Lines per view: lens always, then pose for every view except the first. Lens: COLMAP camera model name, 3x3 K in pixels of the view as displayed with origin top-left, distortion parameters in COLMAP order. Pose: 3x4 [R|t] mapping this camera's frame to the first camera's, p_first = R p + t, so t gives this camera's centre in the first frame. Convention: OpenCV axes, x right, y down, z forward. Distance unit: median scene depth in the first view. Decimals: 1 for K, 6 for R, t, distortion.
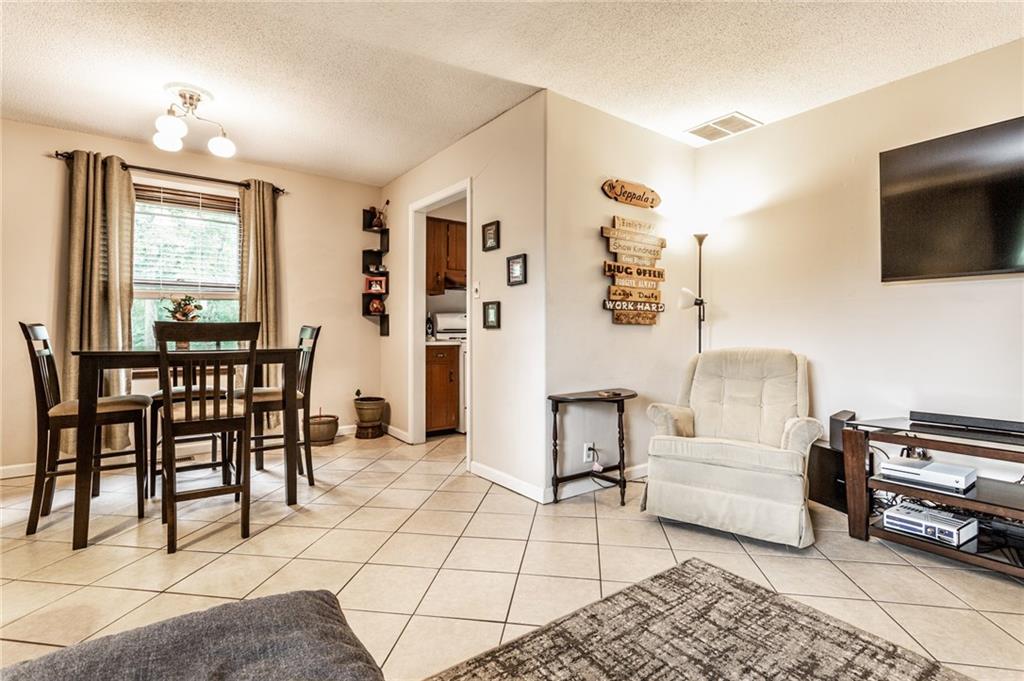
lens RADIAL K [[492.7, 0, 506.8], [0, 492.7, 332.8], [0, 0, 1]] dist [-0.002940, 0.003822]
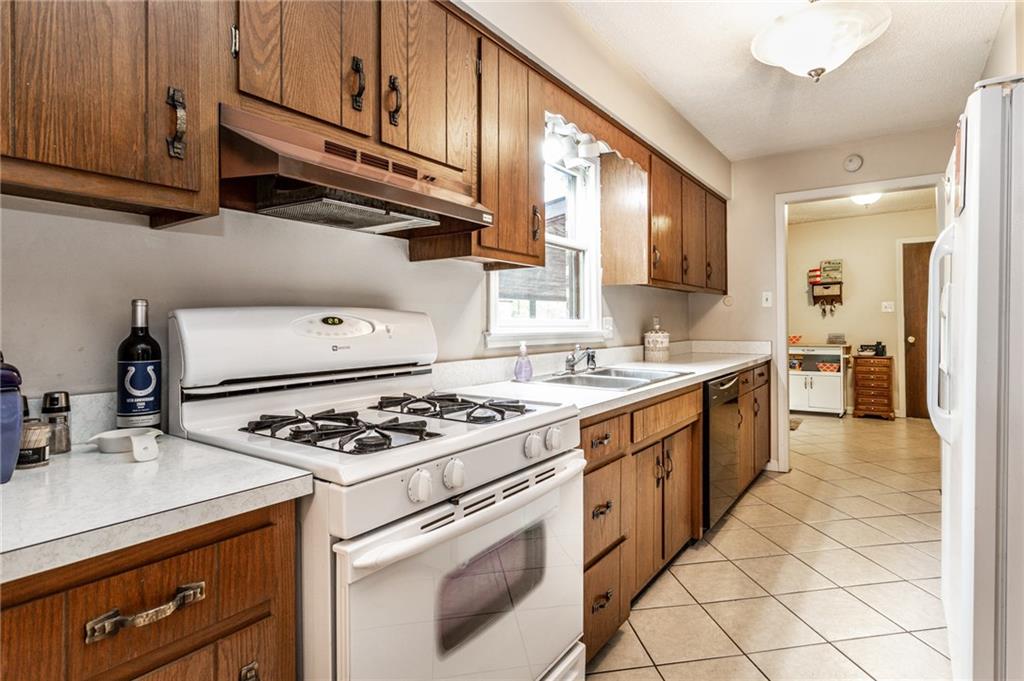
lens RADIAL K [[529.1, 0, 528.9], [0, 529.1, 323.8], [0, 0, 1]] dist [-0.000347, -0.000874]
pose [[0.949048, -0.009023, 0.315001, -0.100986], [0.011727, 0.999909, -0.006691, -0.040505], [-0.314912, 0.010044, 0.949068, 1.020847]]
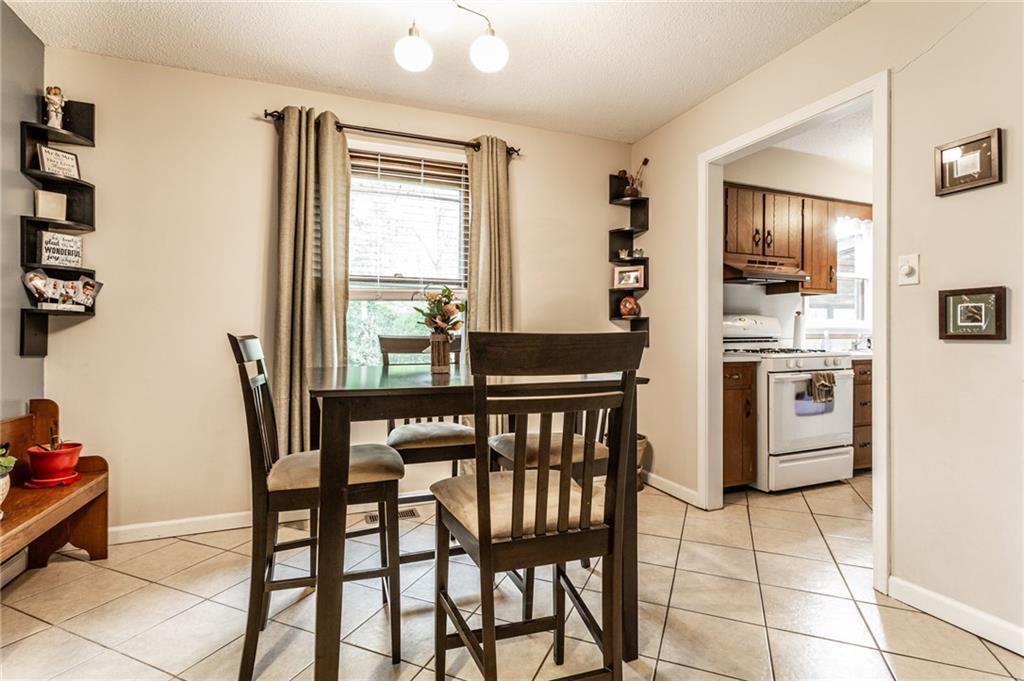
lens RADIAL K [[492.7, 0, 508.4], [0, 492.7, 335.0], [0, 0, 1]] dist [-0.002940, 0.003822]
pose [[0.967906, -0.003656, -0.251285, -0.330959], [0.002499, 0.999985, -0.004926, -0.011137], [0.251299, 0.004140, 0.967901, 0.328749]]
